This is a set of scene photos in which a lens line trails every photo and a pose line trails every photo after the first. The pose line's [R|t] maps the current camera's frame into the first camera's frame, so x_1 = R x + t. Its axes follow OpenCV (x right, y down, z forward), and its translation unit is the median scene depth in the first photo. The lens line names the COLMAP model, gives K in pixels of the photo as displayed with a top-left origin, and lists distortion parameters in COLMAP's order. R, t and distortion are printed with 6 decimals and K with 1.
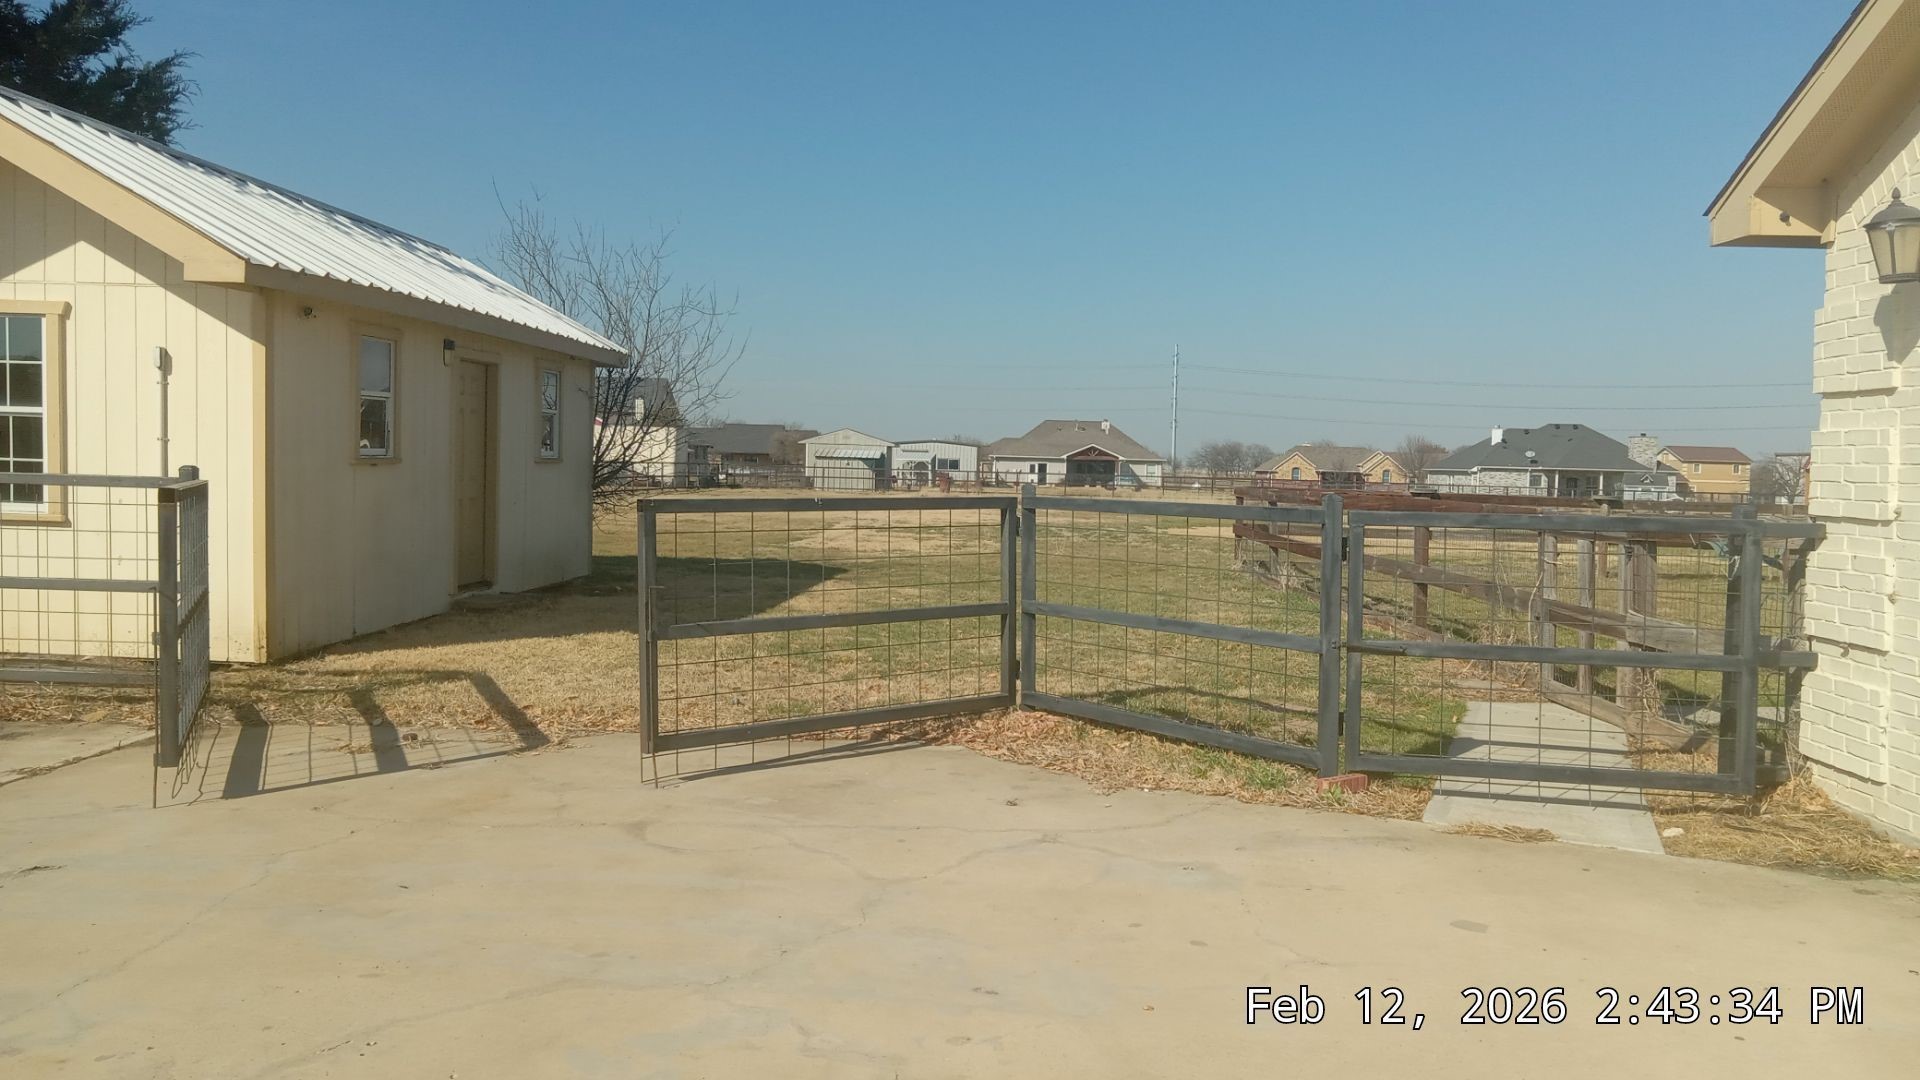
lens RADIAL K [[1437.9, 0, 962.5], [0, 1437.9, 537.8], [0, 0, 1]] dist [-0.025126, 0.013041]
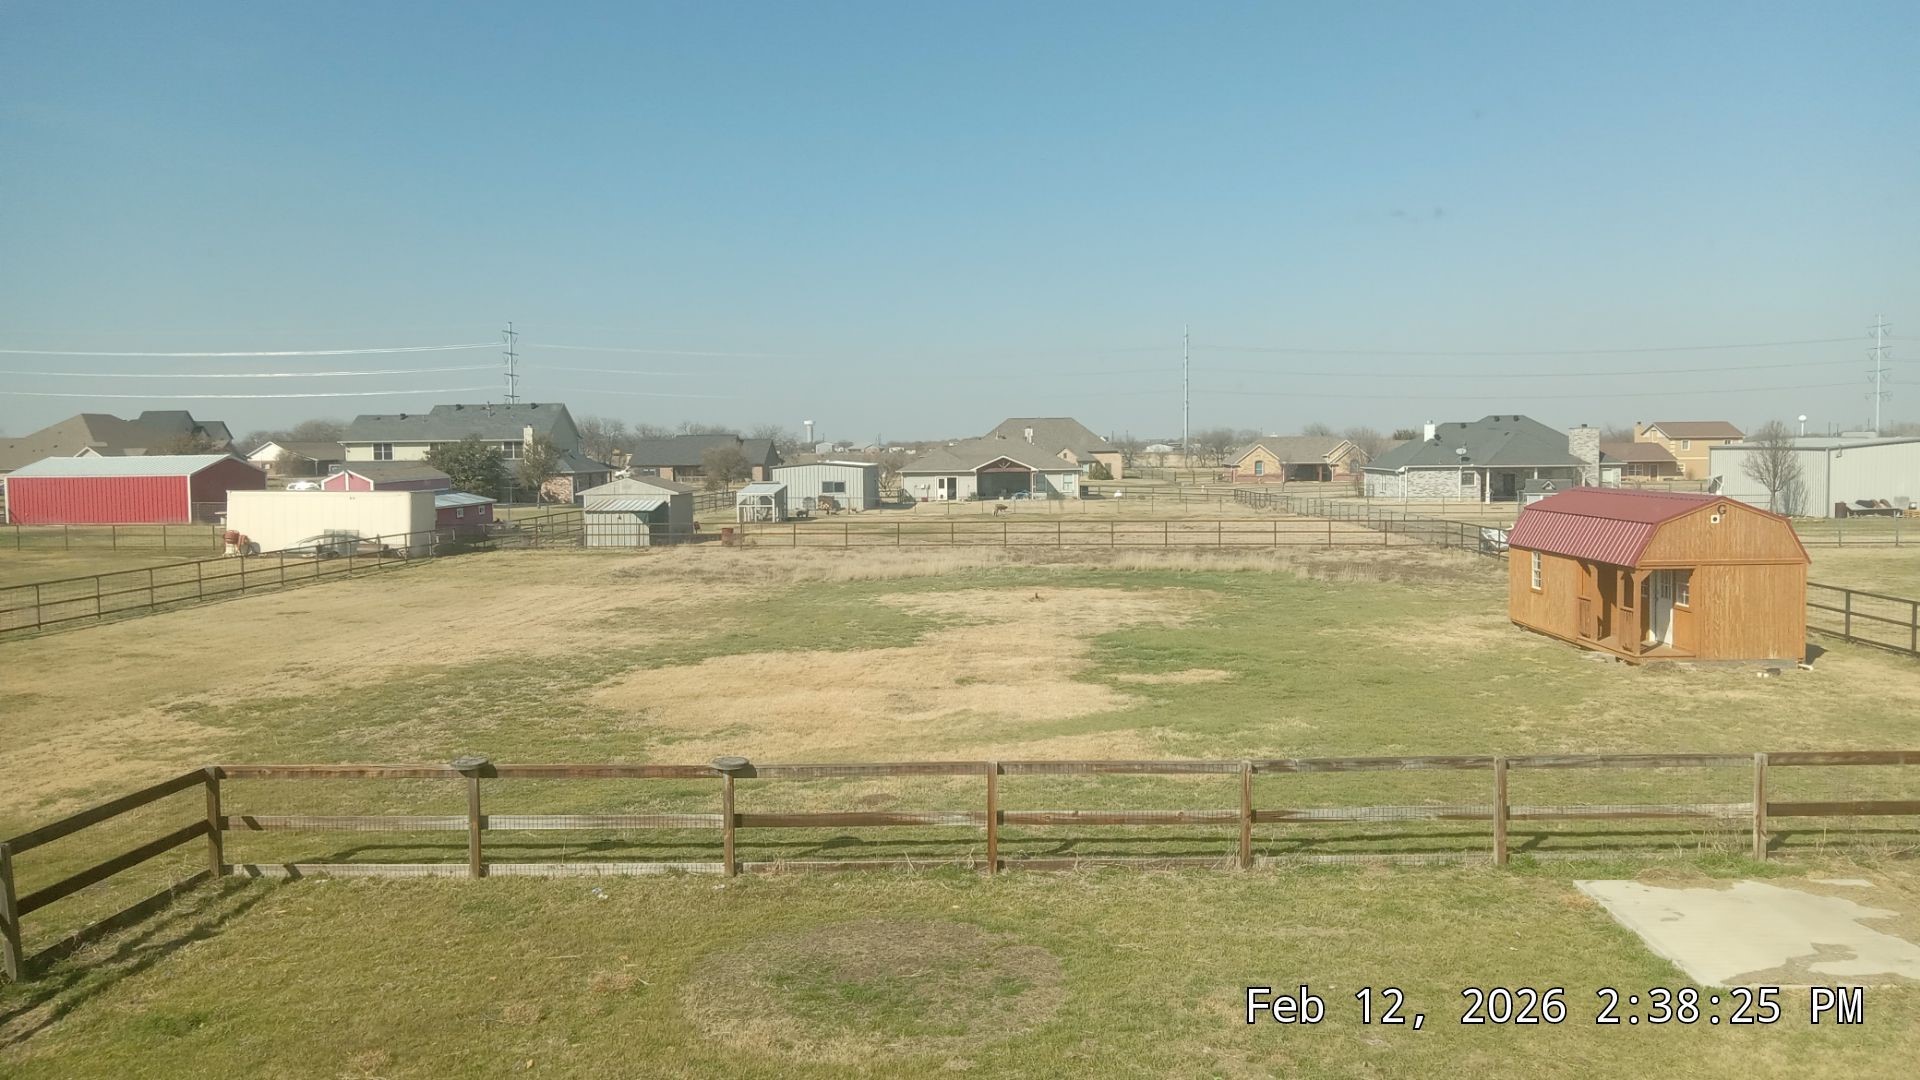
lens RADIAL K [[1437.9, 0, 966.0], [0, 1437.9, 540.9], [0, 0, 1]] dist [-0.025126, 0.013041]
pose [[0.998848, -0.032984, -0.034854, 0.097132], [0.033508, 0.999332, 0.014579, -0.023040], [0.034350, -0.015730, 0.999286, 0.037122]]
